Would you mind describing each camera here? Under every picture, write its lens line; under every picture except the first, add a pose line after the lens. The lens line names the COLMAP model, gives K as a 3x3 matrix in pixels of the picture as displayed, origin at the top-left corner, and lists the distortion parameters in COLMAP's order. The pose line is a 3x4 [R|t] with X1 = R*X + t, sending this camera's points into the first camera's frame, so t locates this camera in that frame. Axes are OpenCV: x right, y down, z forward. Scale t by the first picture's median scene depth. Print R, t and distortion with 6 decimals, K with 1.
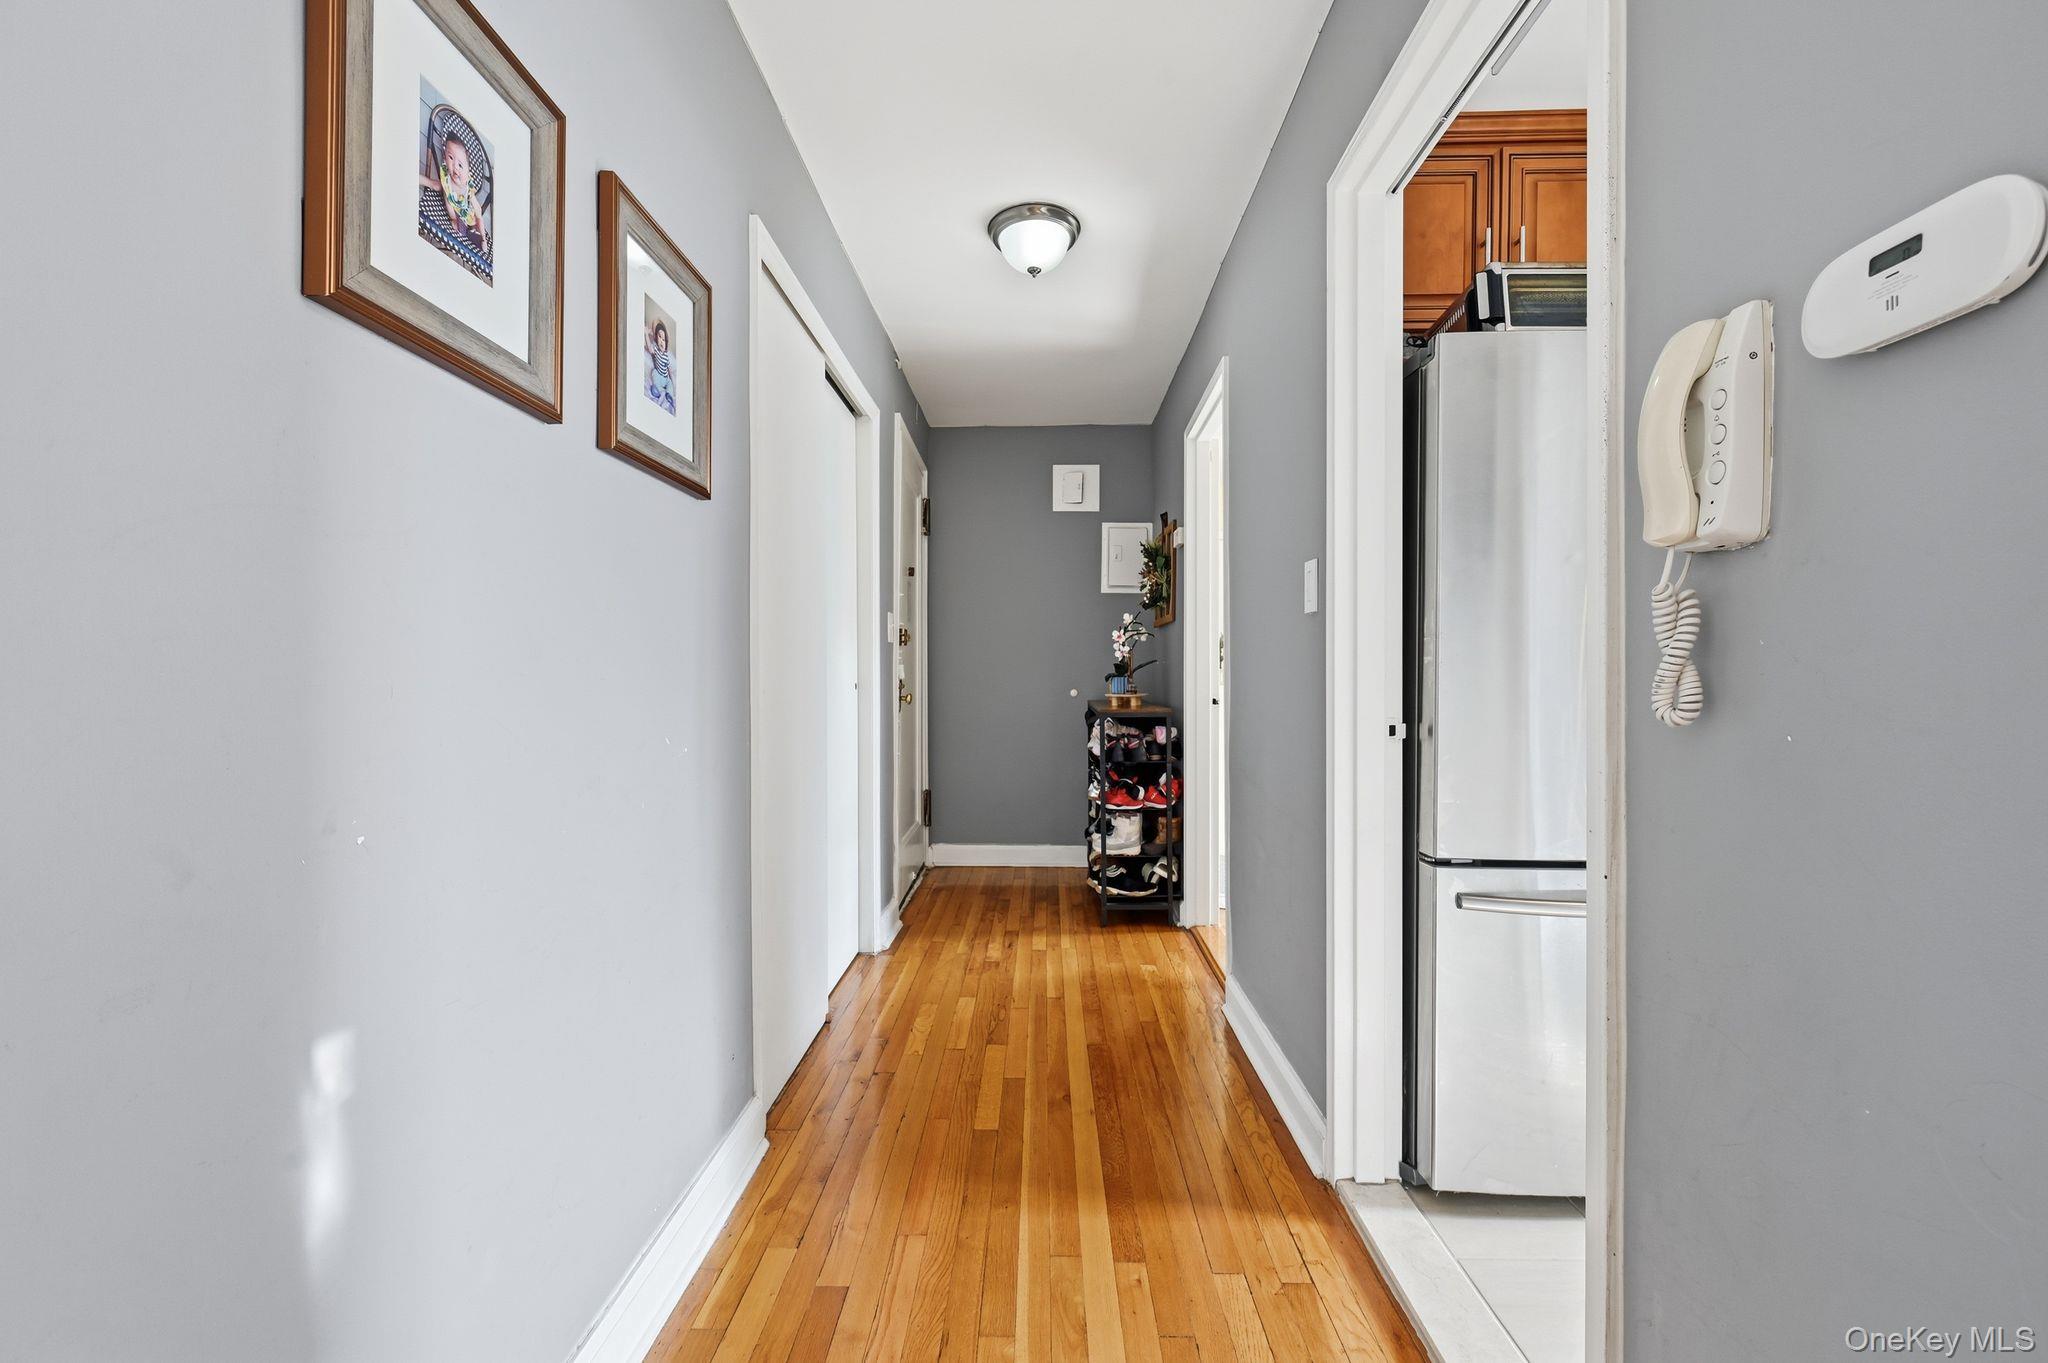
lens RADIAL K [[817.1, 0, 1025.5], [0, 817.1, 675.7], [0, 0, 1]] dist [-0.002235, 0.000698]
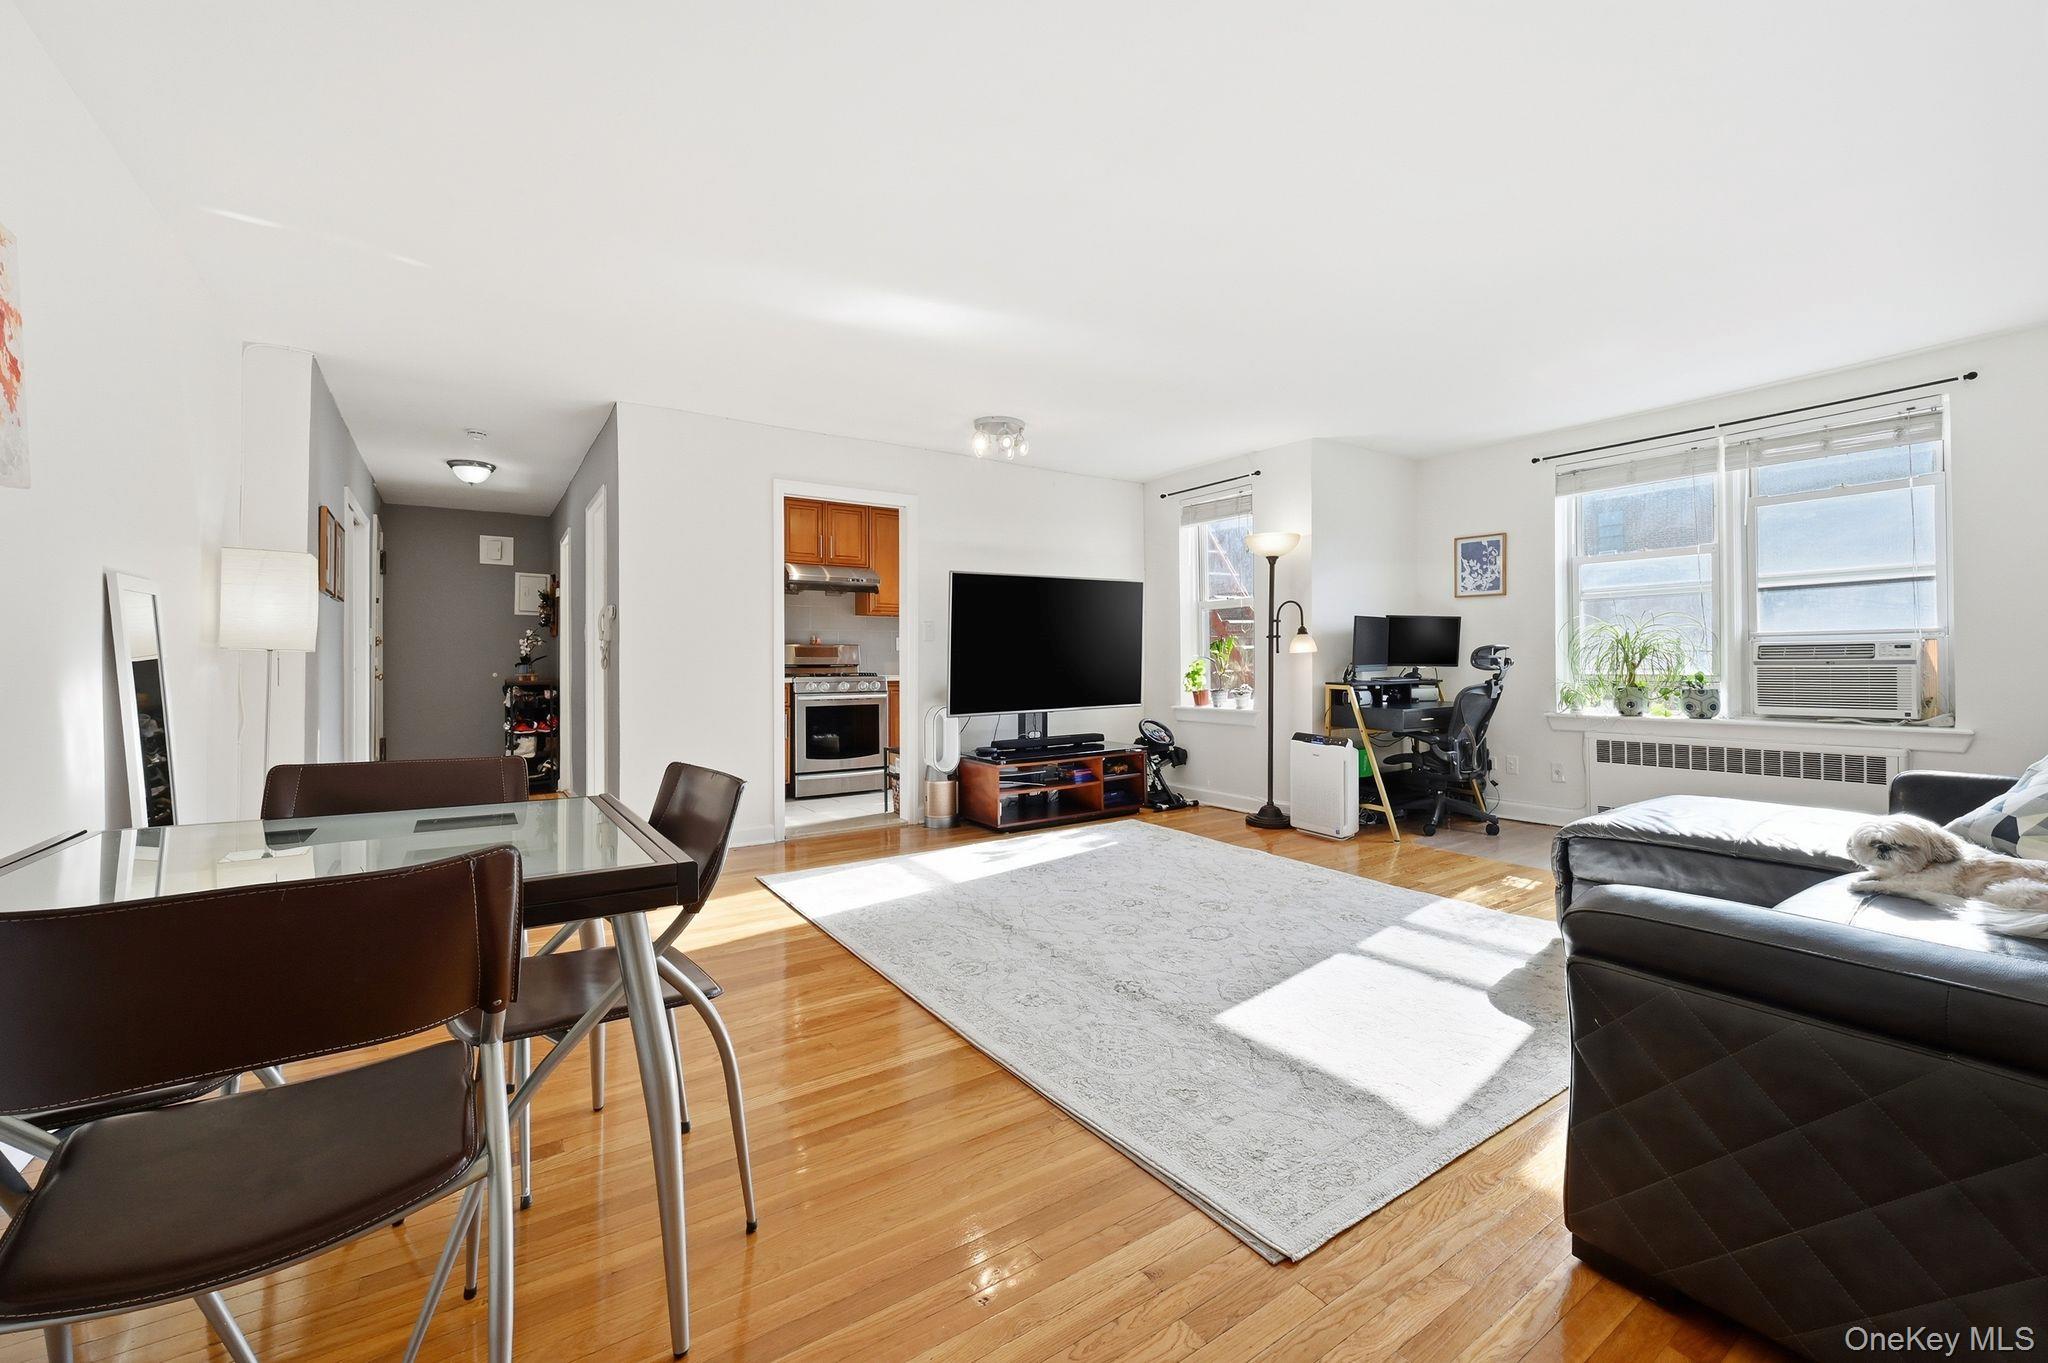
lens RADIAL K [[817.1, 0, 992.8], [0, 817.1, 655.6], [0, 0, 1]] dist [-0.002235, 0.000698]
pose [[0.825949, -0.001786, 0.563742, -0.049281], [0.005231, 0.999976, -0.004496, -0.005118], [-0.563720, 0.006663, 0.825939, -1.135335]]
